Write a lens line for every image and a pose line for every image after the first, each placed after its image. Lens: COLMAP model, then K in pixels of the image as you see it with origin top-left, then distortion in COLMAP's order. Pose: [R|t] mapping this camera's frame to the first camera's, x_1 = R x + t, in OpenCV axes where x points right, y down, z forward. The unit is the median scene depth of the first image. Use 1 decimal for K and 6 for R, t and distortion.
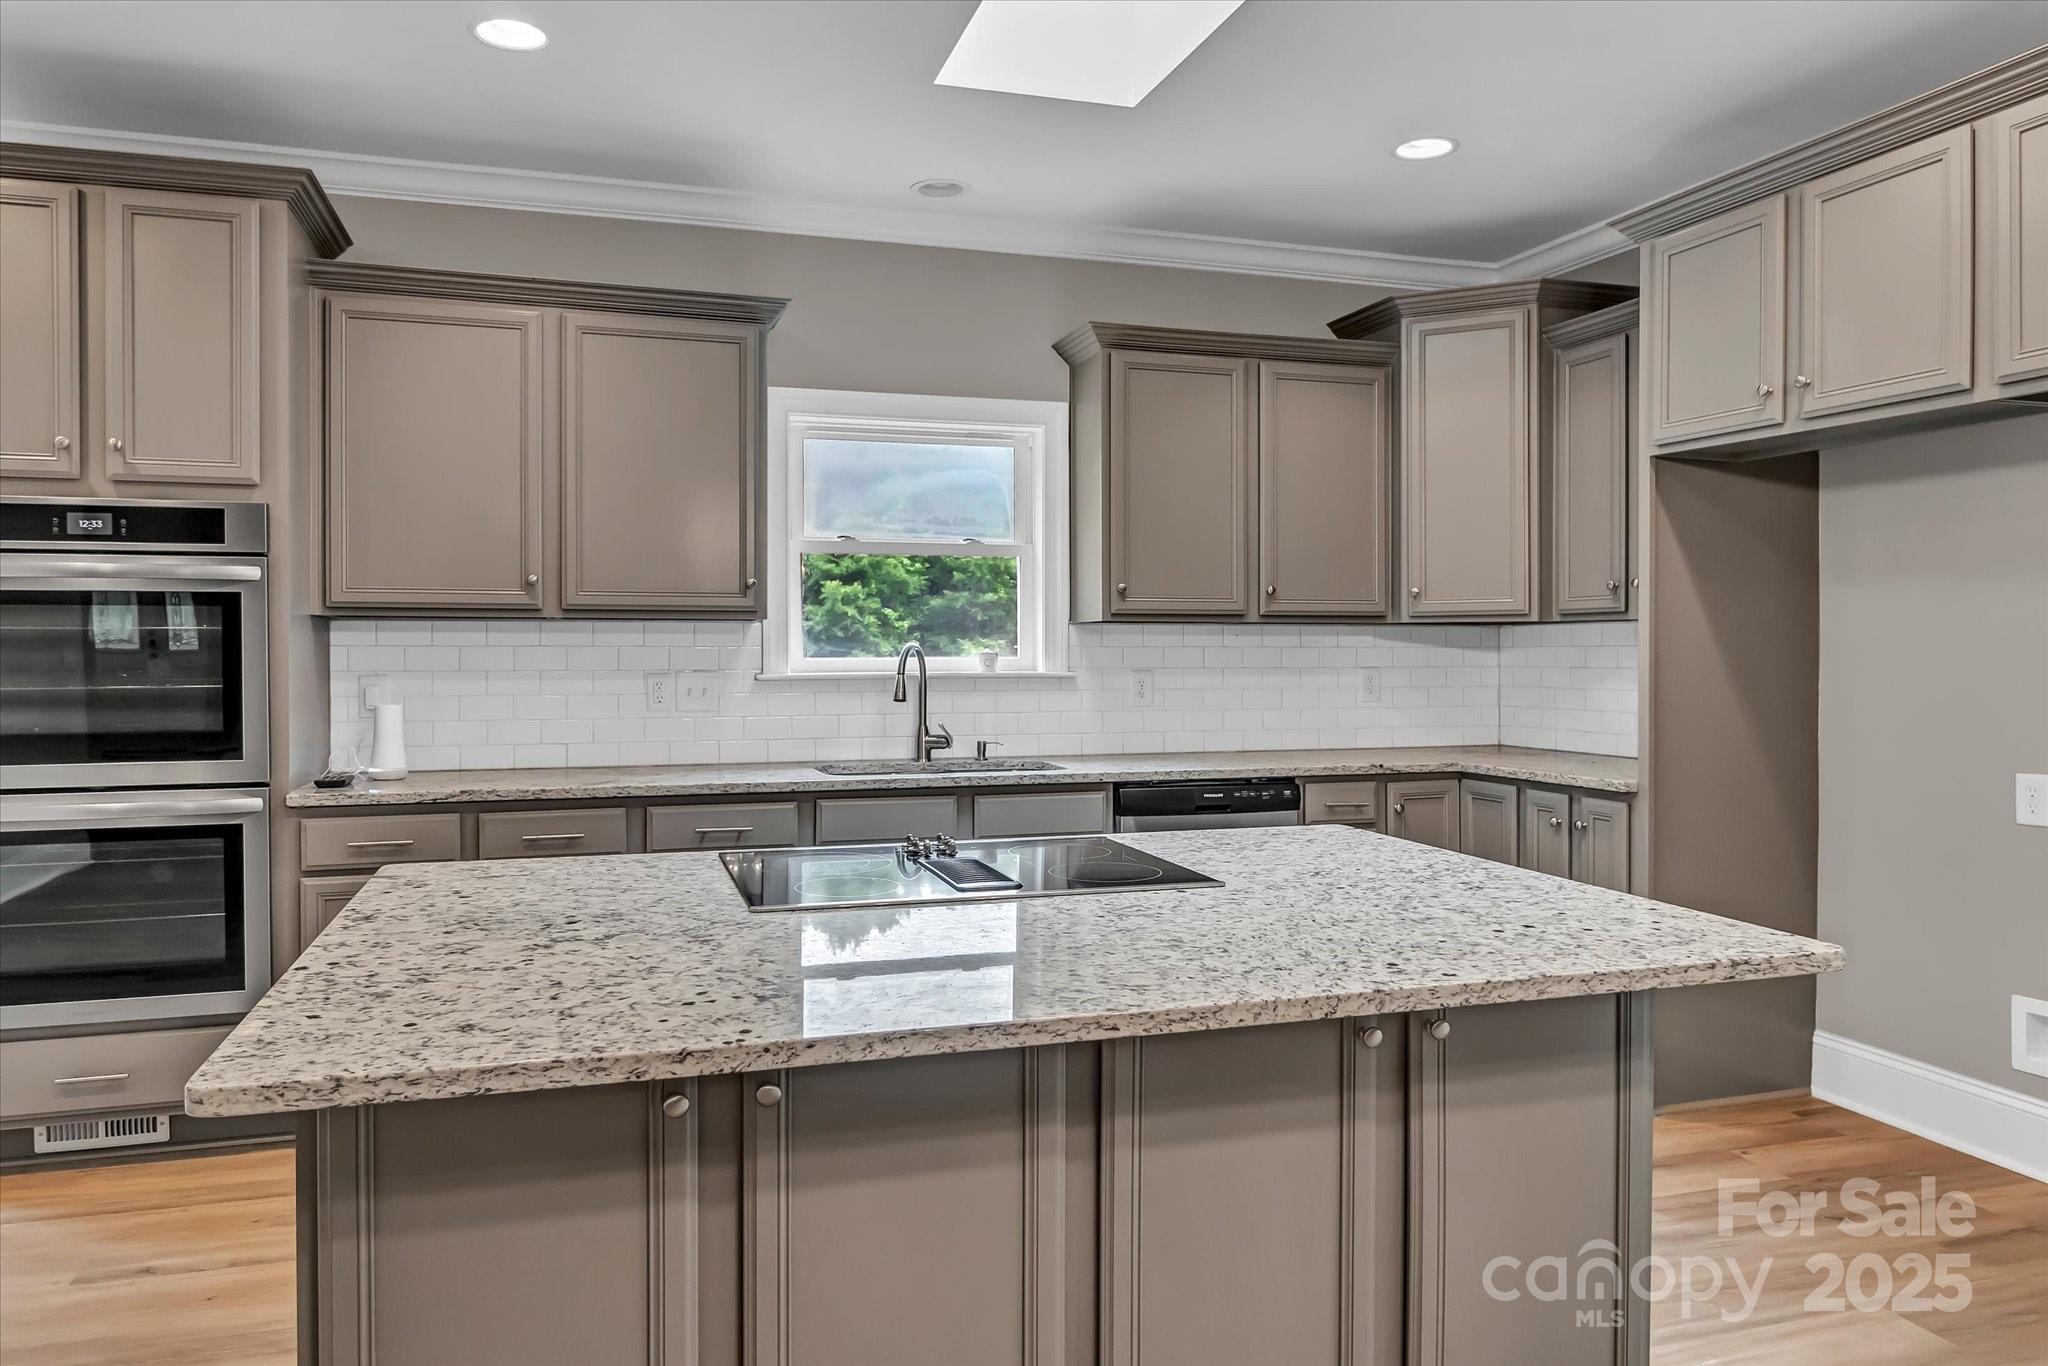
lens RADIAL K [[1357.2, 0, 991.4], [0, 1357.2, 652.8], [0, 0, 1]] dist [-0.000506, 0.003924]
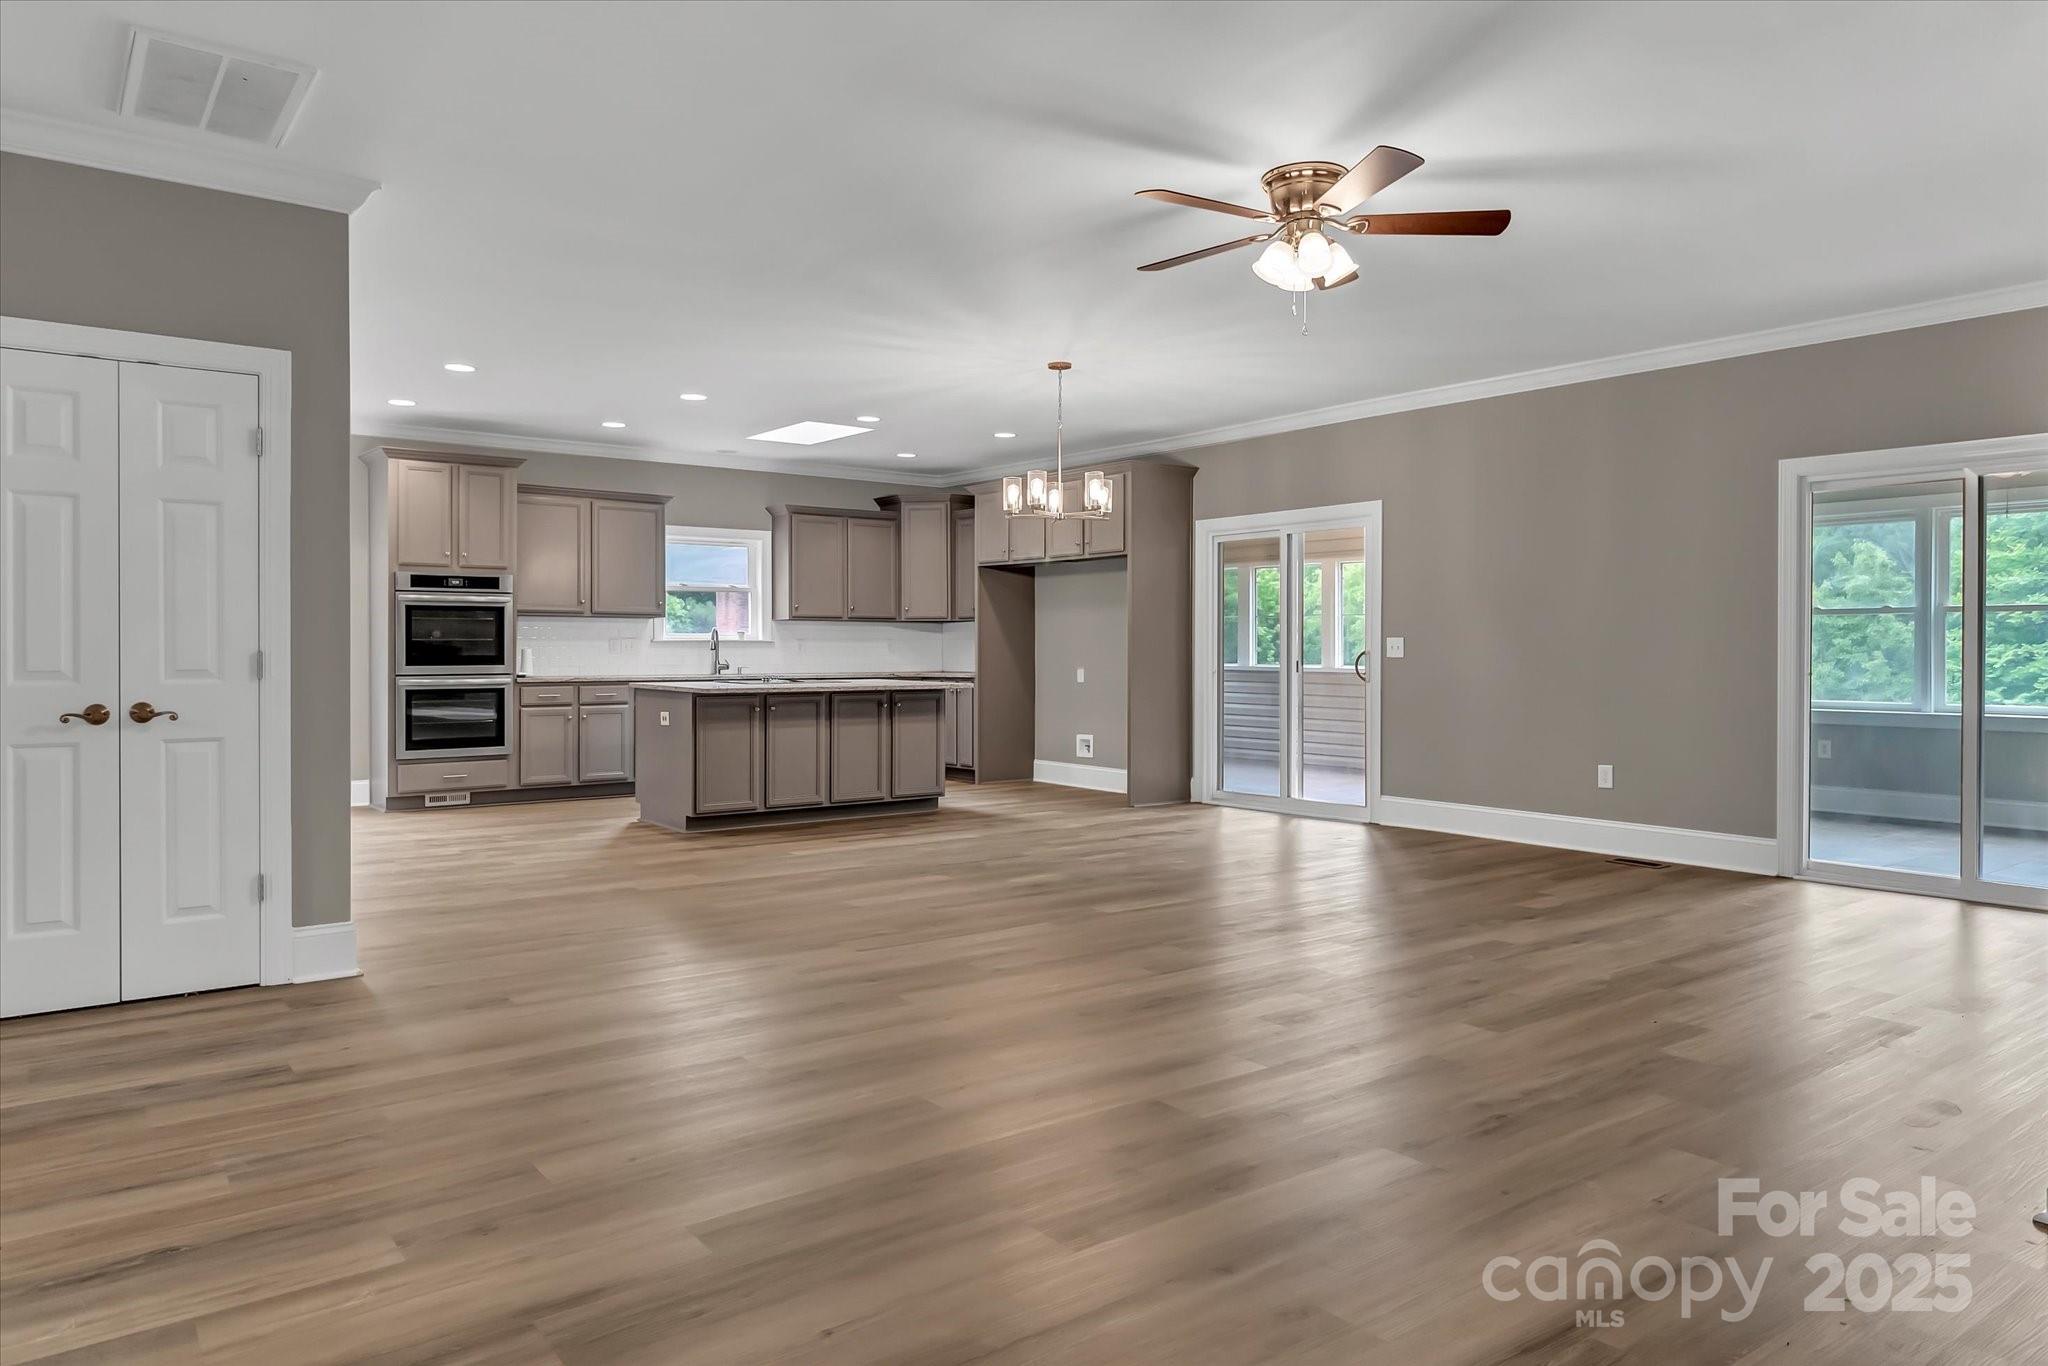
lens RADIAL K [[1357.2, 0, 1021.7], [0, 1357.2, 667.2], [0, 0, 1]] dist [-0.000506, 0.003924]
pose [[0.937318, -0.003910, 0.348453, -0.433565], [0.000905, 0.999961, 0.008788, 0.048727], [-0.348474, -0.007921, 0.937285, -1.693899]]
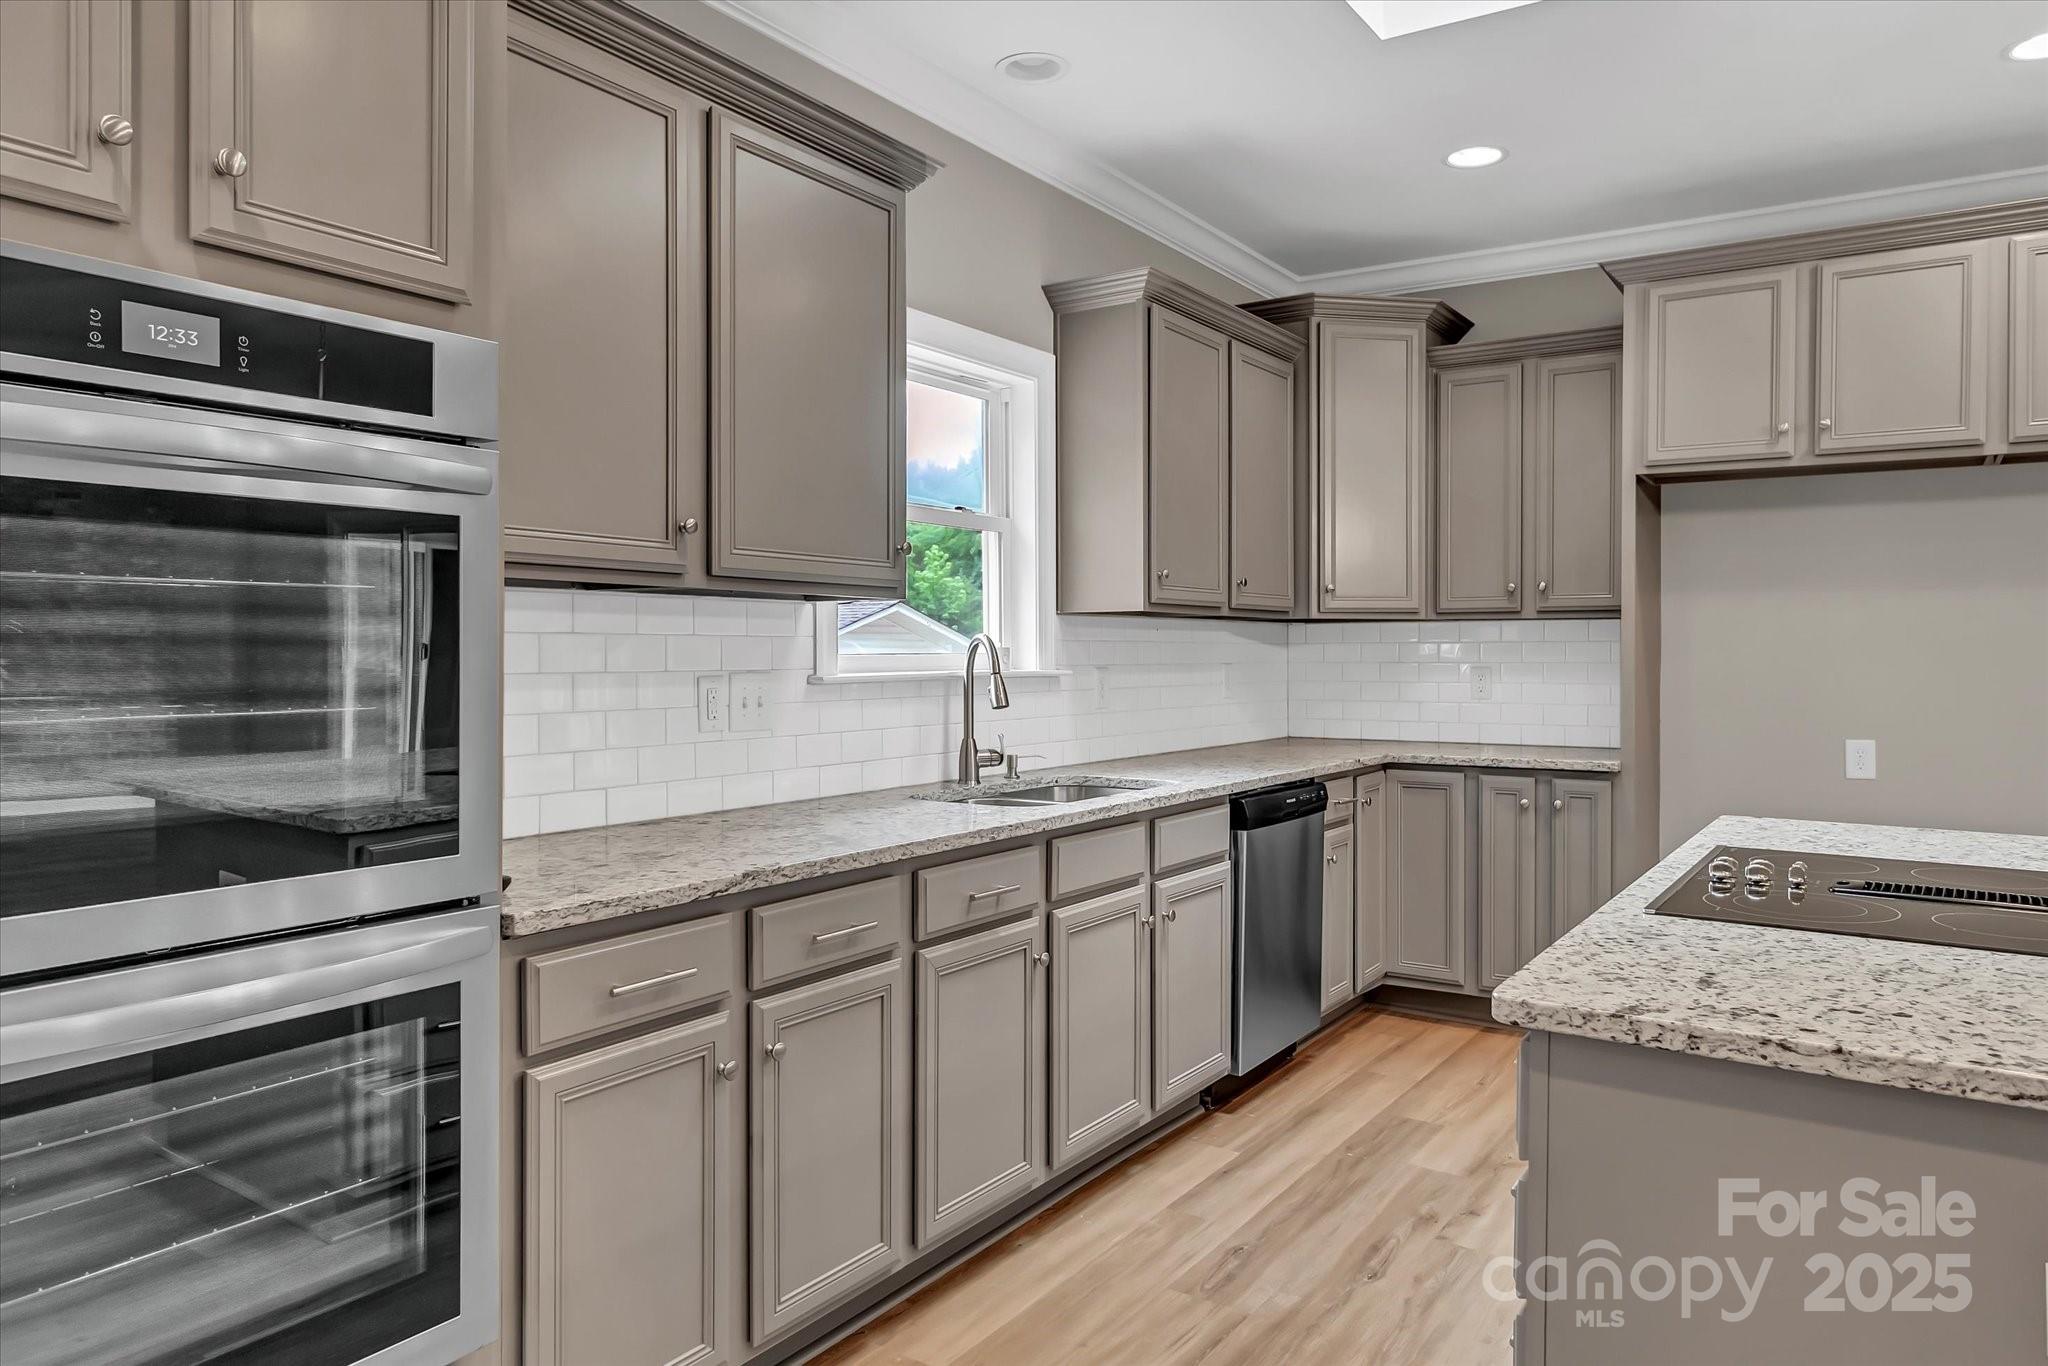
lens RADIAL K [[1357.2, 0, 998.2], [0, 1357.2, 675.1], [0, 0, 1]] dist [-0.000506, 0.003924]
pose [[0.782794, -0.009778, 0.622204, -0.581600], [-0.000377, 0.999869, 0.016188, 0.004028], [-0.622281, -0.012906, 0.782688, 0.400782]]
